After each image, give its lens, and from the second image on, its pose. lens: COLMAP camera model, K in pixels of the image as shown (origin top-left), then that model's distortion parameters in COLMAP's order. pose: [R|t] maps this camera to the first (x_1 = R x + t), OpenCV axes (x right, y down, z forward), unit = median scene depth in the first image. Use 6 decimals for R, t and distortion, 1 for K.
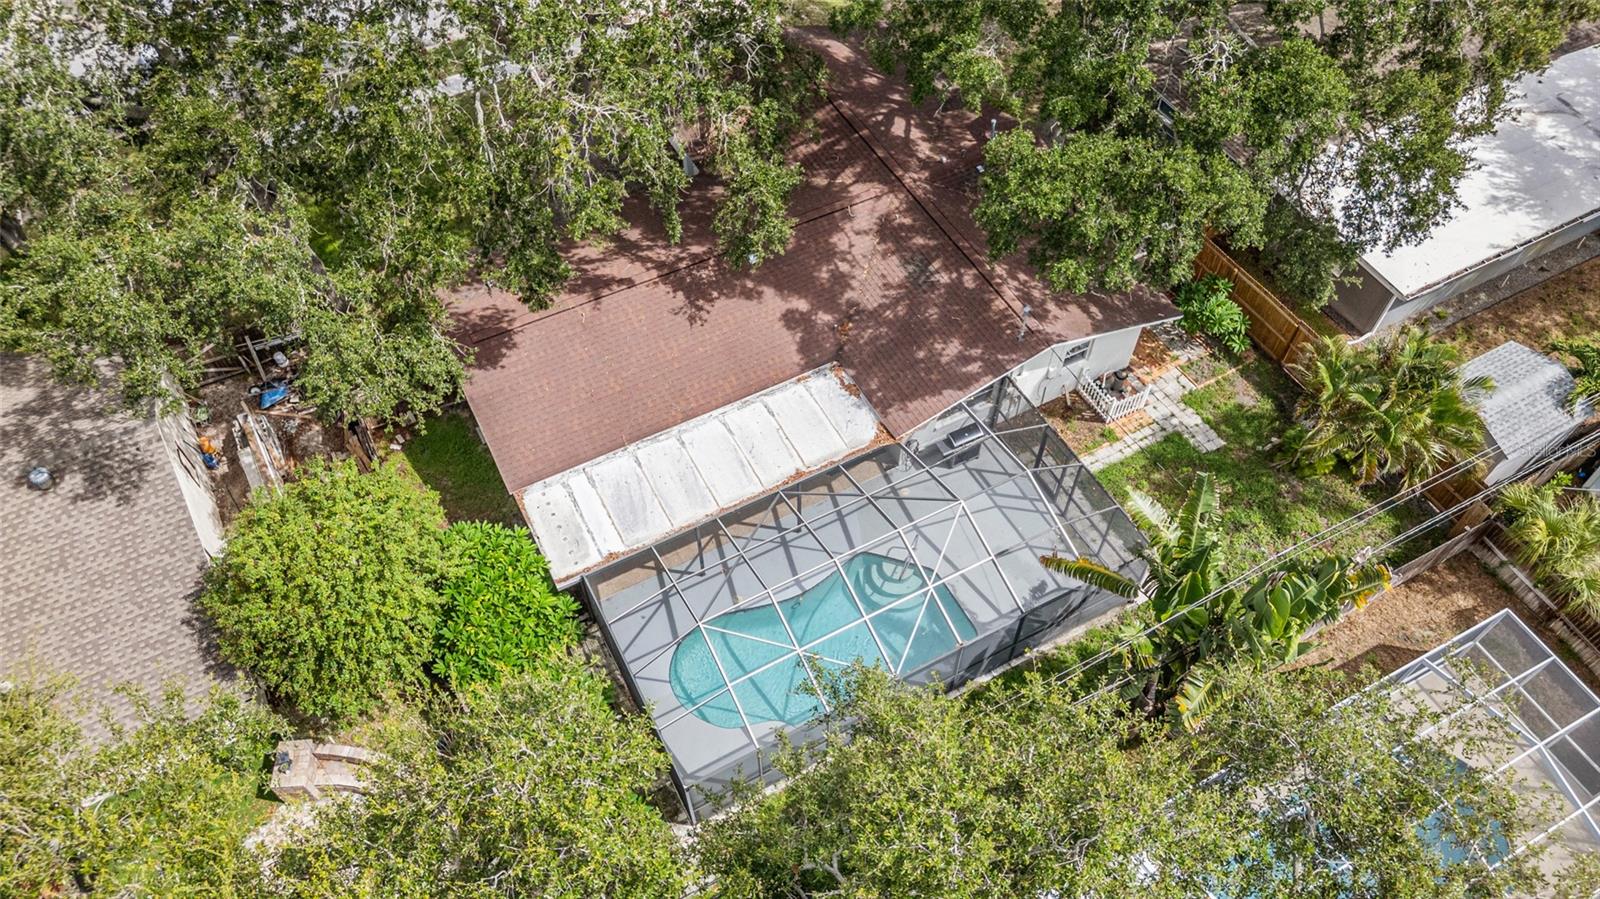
lens RADIAL K [[1107.8, 0, 805.1], [0, 1107.8, 451.4], [0, 0, 1]] dist [0.108343, -0.119842]
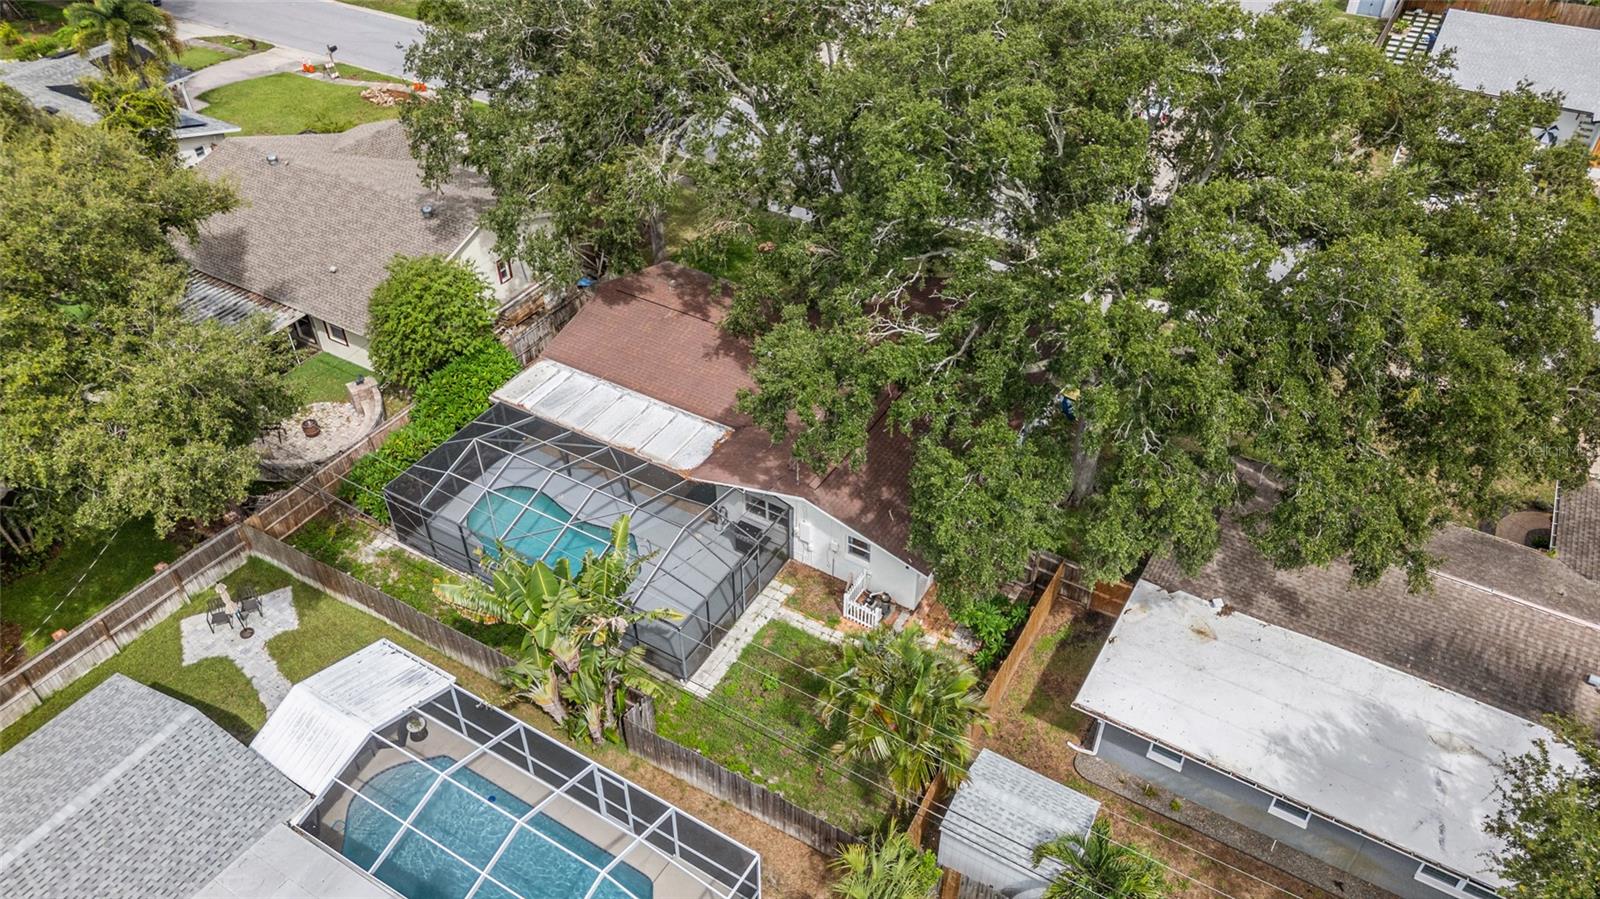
lens RADIAL K [[1107.8, 0, 805.1], [0, 1107.8, 451.4], [0, 0, 1]] dist [0.108343, -0.119842]
pose [[0.509102, 0.535486, -0.673847, 1.005092], [-0.690858, 0.721180, 0.051146, -0.193344], [0.513352, 0.439493, 0.737099, 0.069908]]
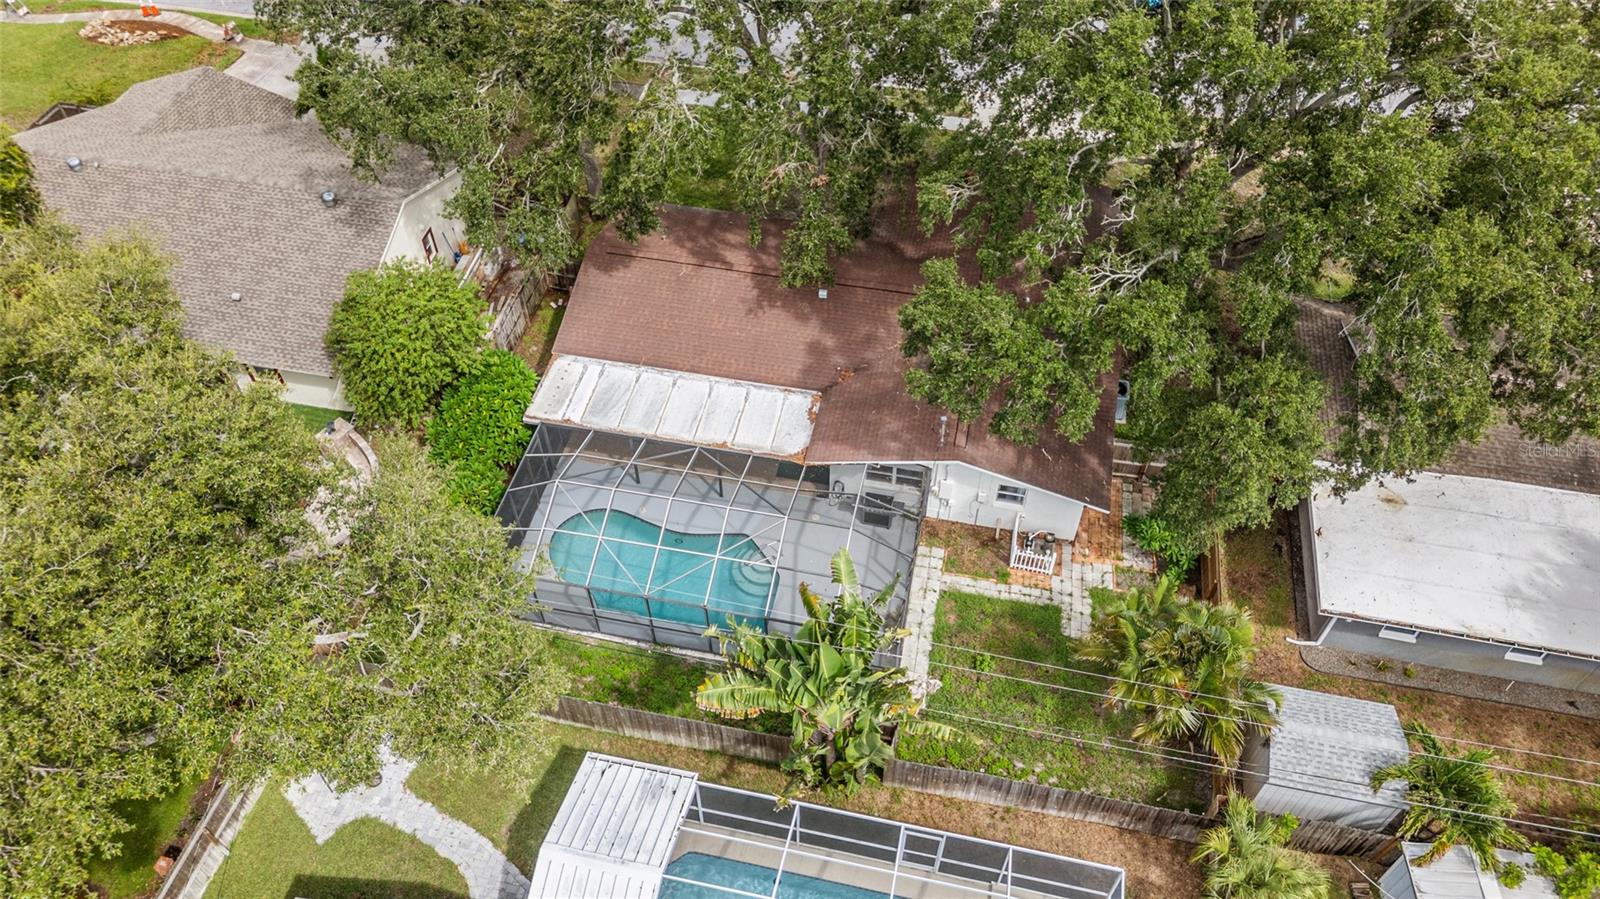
lens RADIAL K [[1107.8, 0, 805.1], [0, 1107.8, 451.4], [0, 0, 1]] dist [0.108343, -0.119842]
pose [[0.763556, 0.478437, -0.433682, 0.575699], [-0.514378, 0.856657, 0.039428, -0.066450], [0.390380, 0.192971, 0.900203, -0.076502]]
